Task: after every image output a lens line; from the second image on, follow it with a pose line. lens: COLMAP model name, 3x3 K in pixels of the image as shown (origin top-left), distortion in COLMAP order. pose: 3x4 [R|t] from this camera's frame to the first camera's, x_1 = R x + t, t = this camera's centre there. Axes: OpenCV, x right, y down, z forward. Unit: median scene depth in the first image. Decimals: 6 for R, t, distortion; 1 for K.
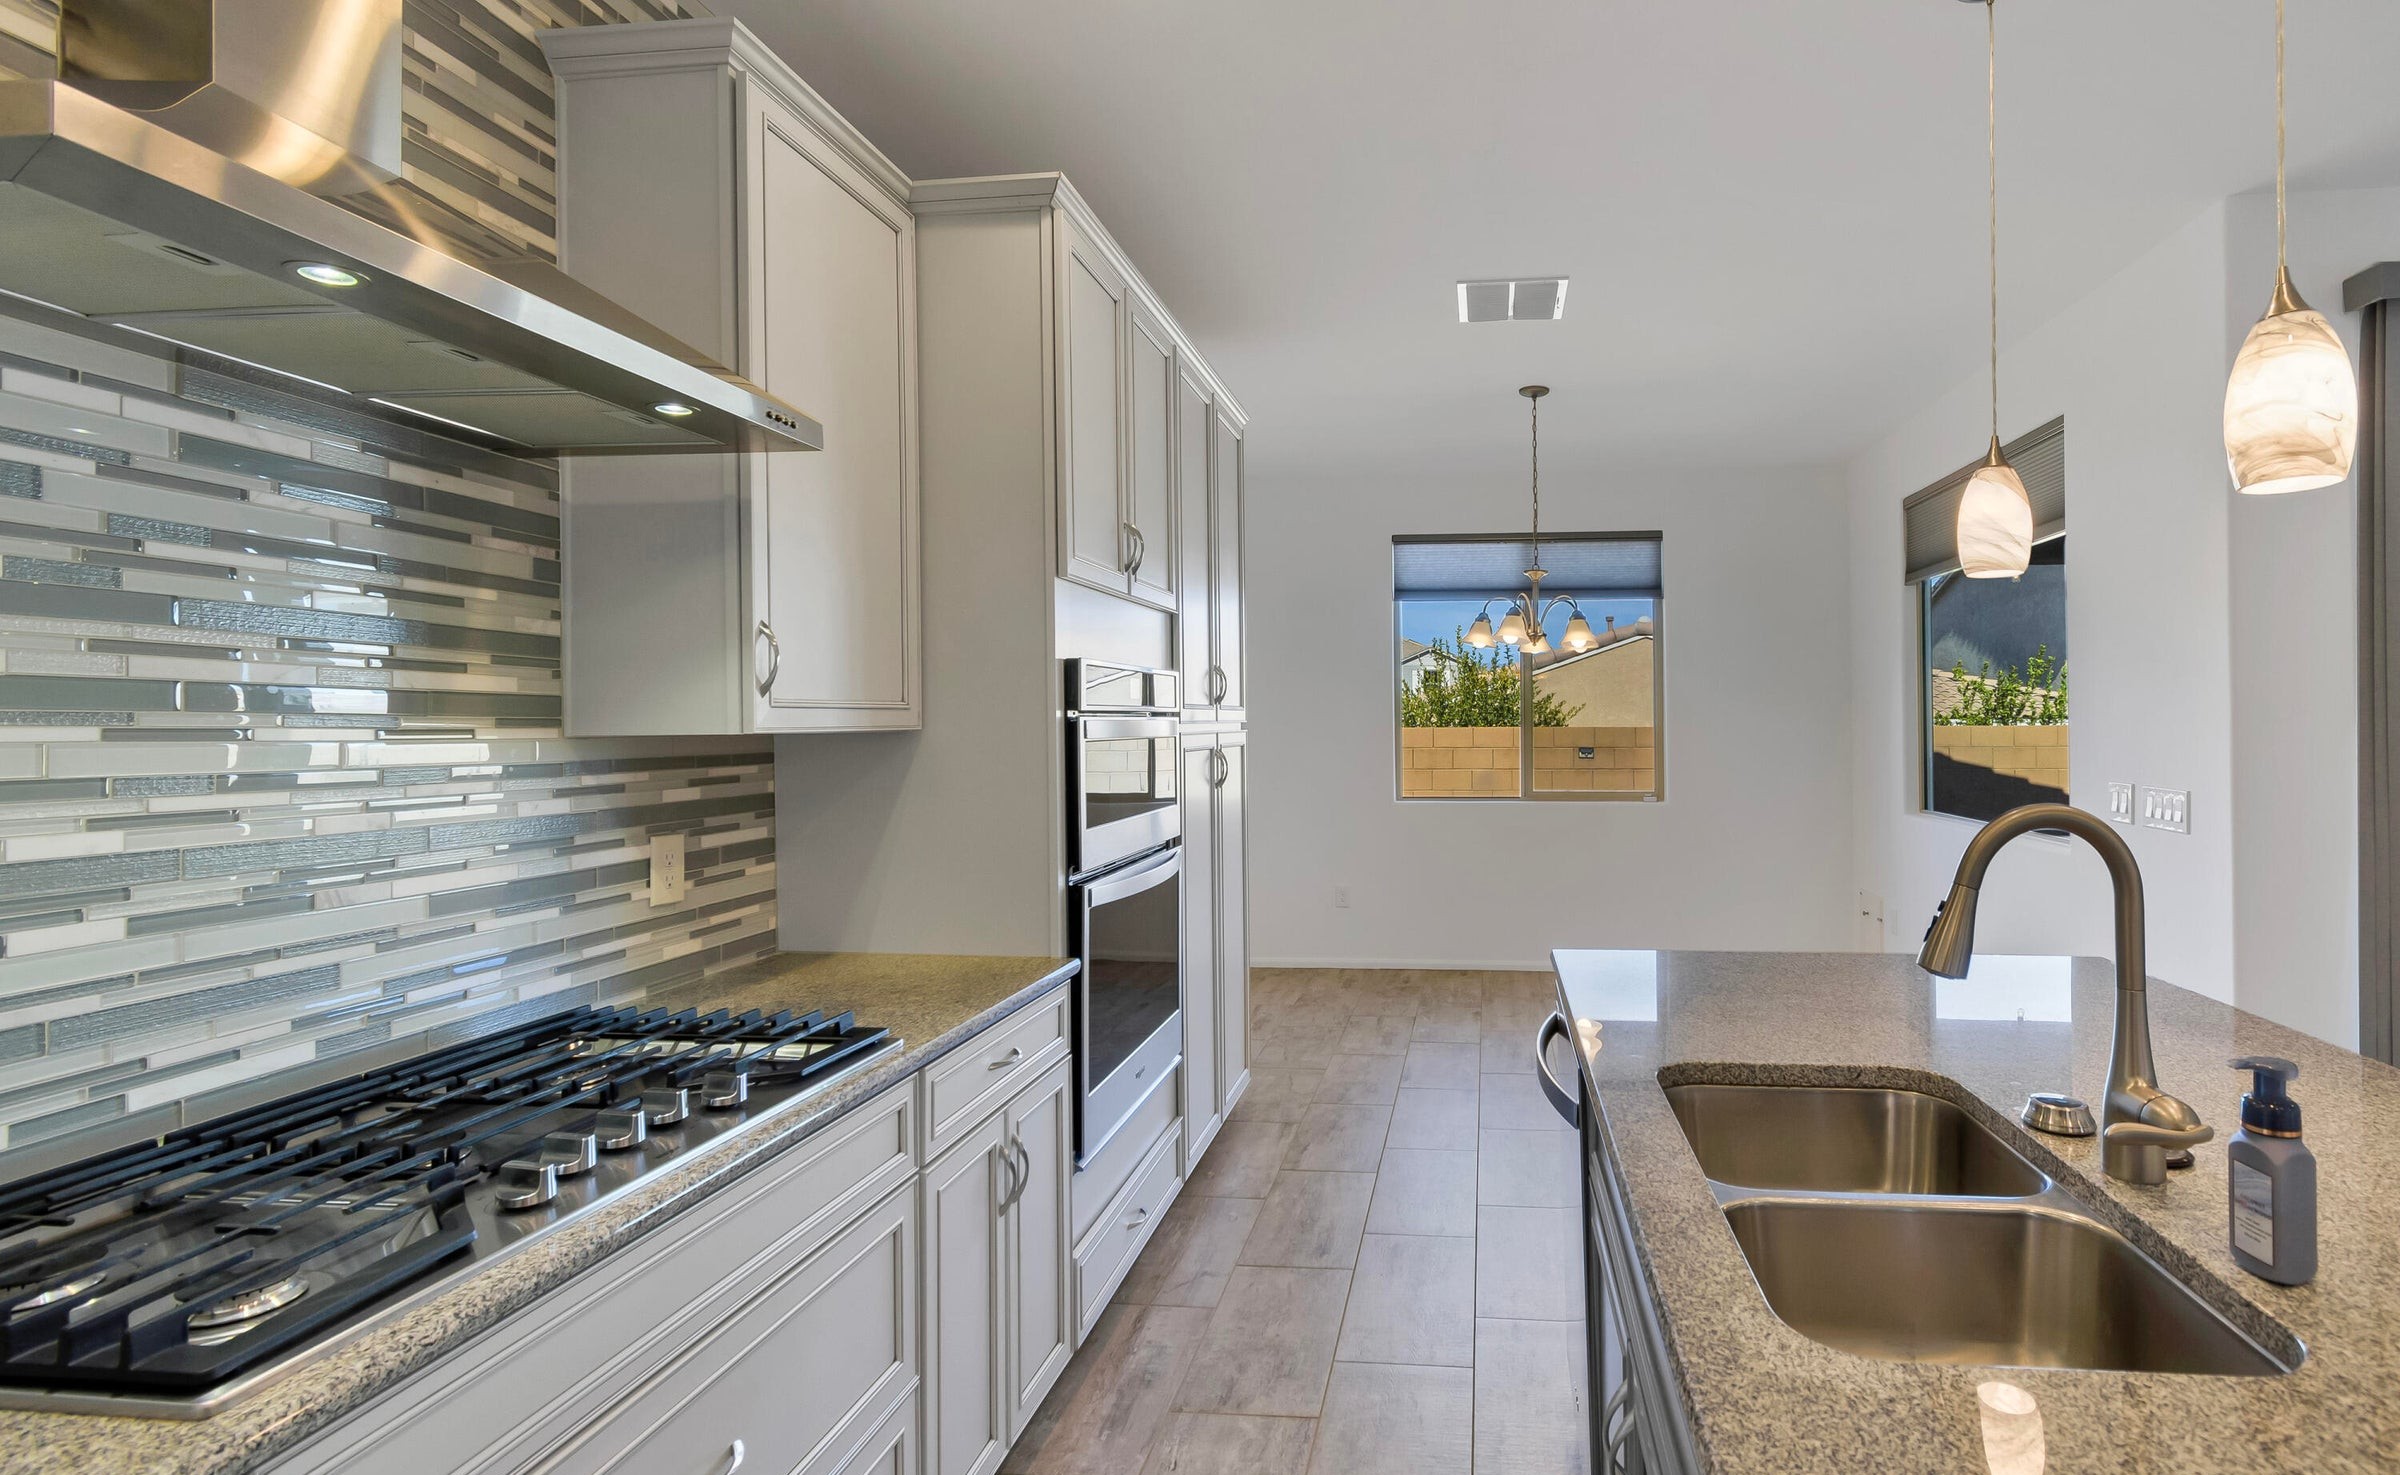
lens RADIAL K [[1166.3, 0, 1447.1], [0, 1166.3, 726.5], [0, 0, 1]] dist [0.035845, -0.003644]
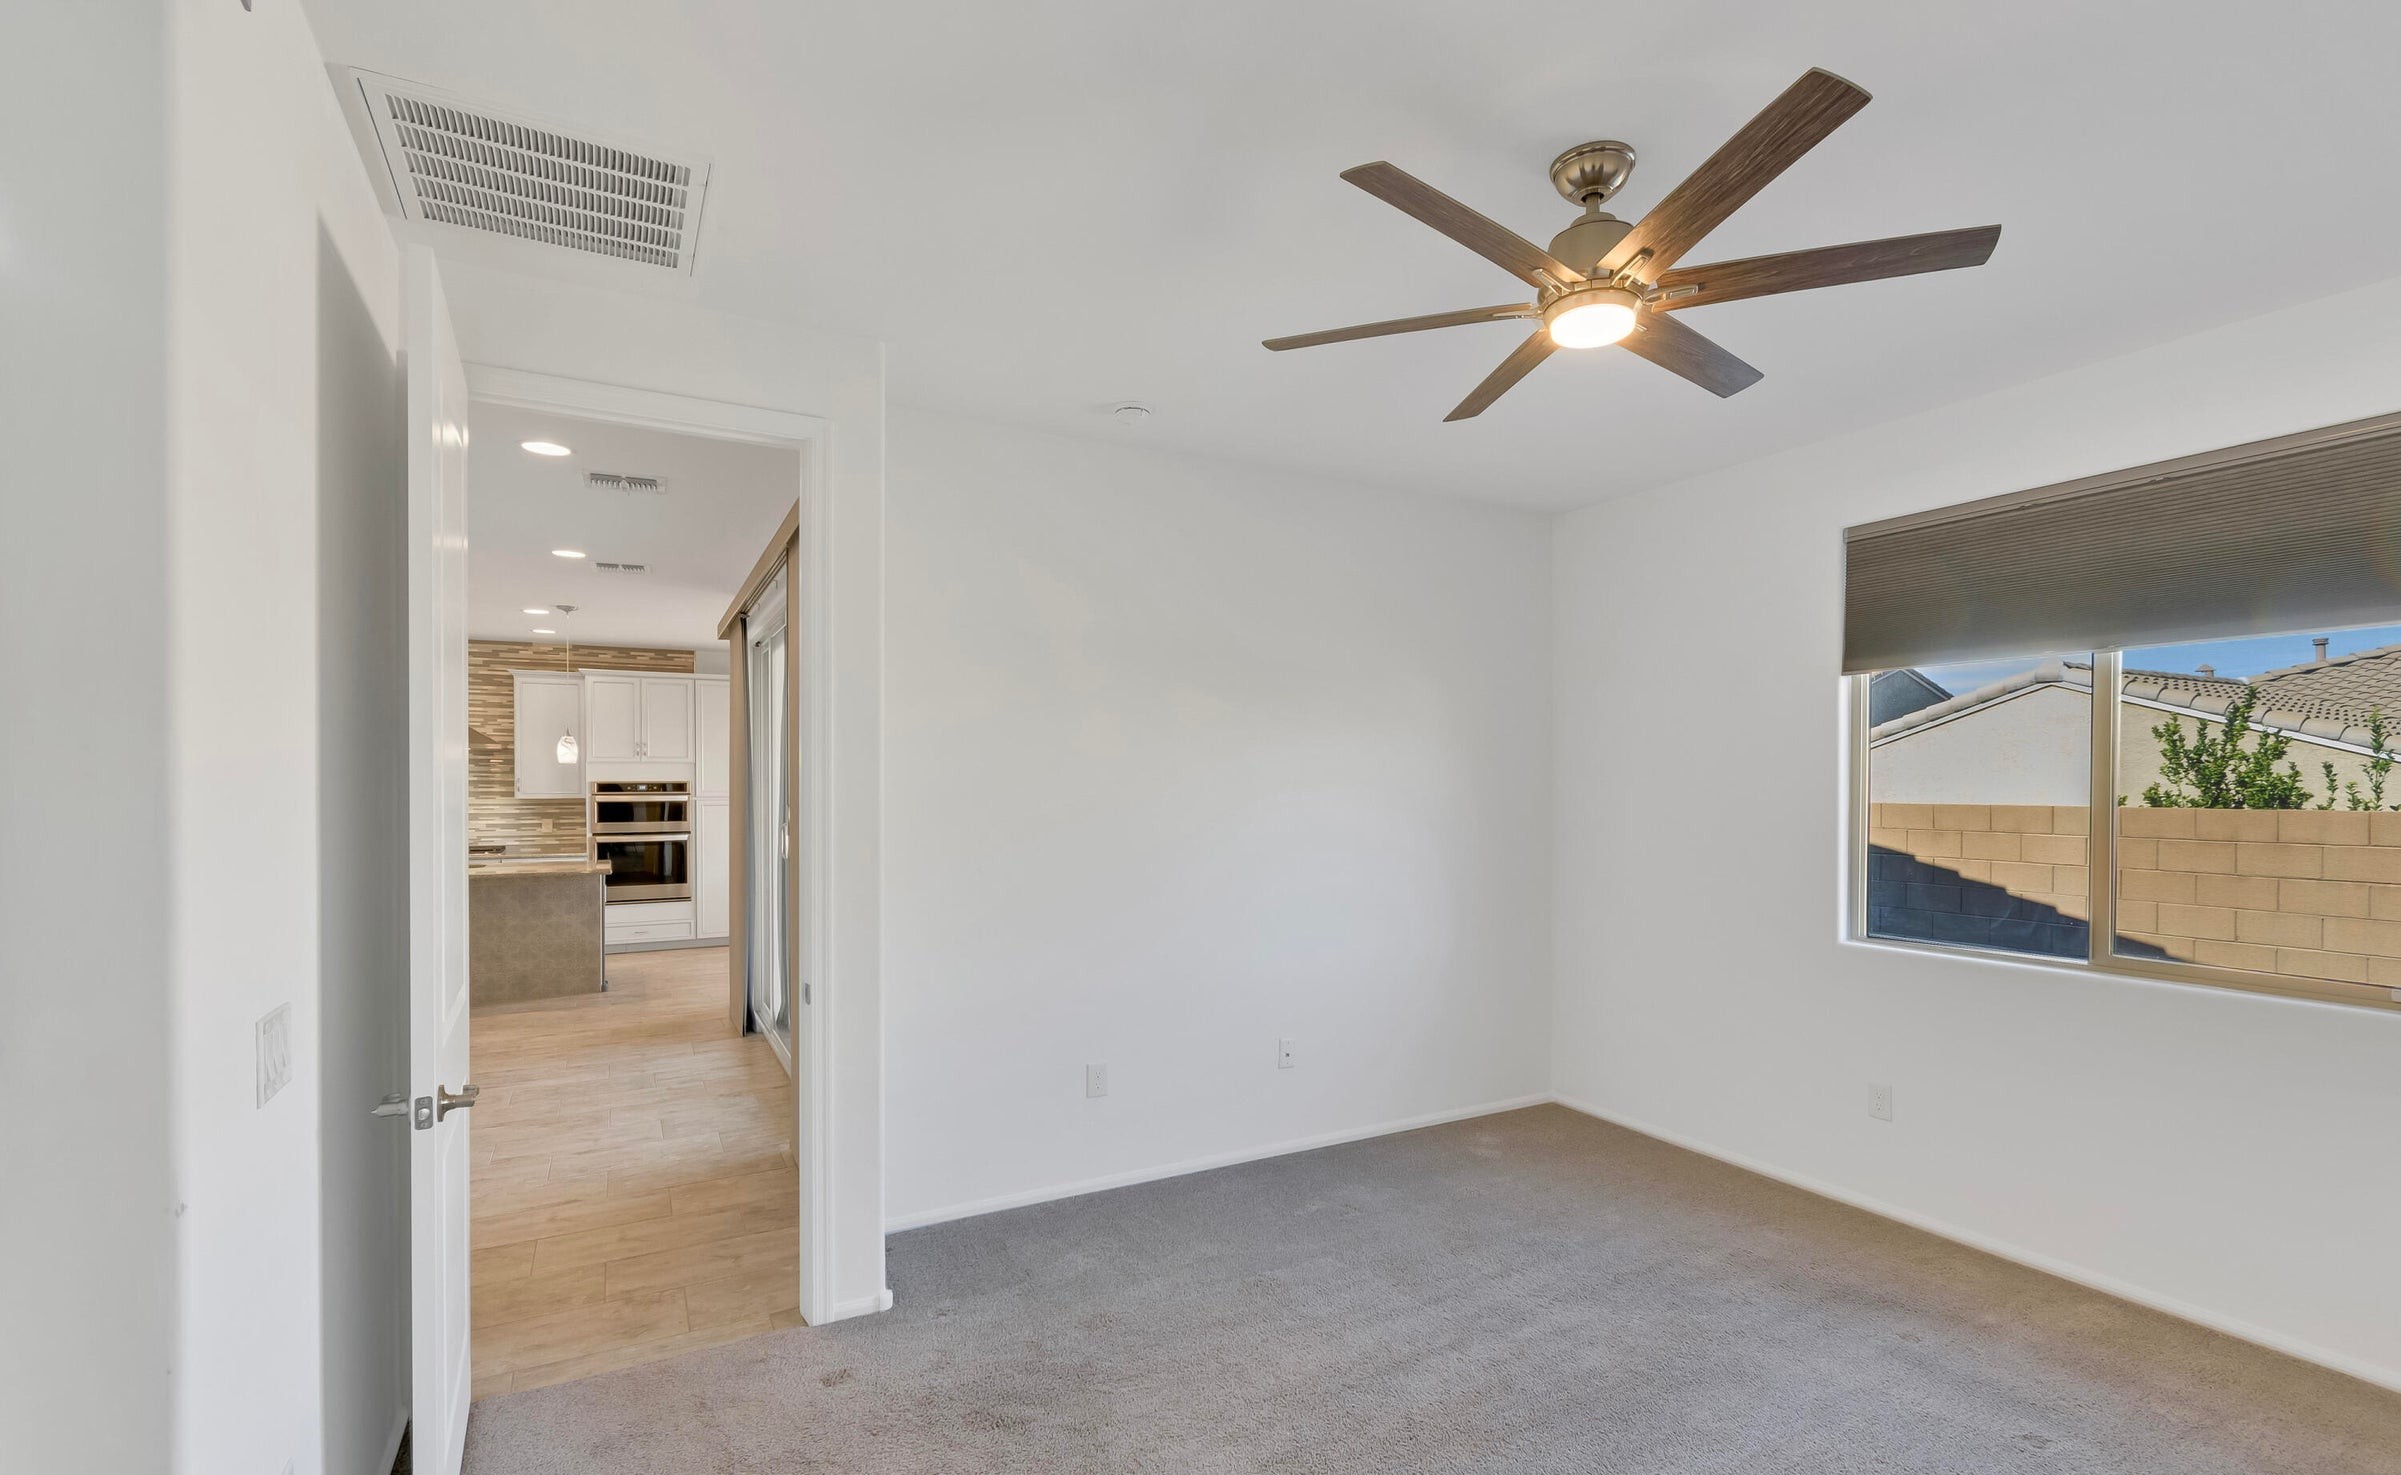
lens RADIAL K [[1166.8, 0, 1209.4], [0, 1166.8, 788.6], [0, 0, 1]] dist [0.035845, -0.003644]
pose [[0.493195, 0.007806, -0.869884, 5.656526], [-0.004587, 0.999969, 0.006372, -0.089004], [0.869907, 0.000848, 0.493215, 1.102398]]
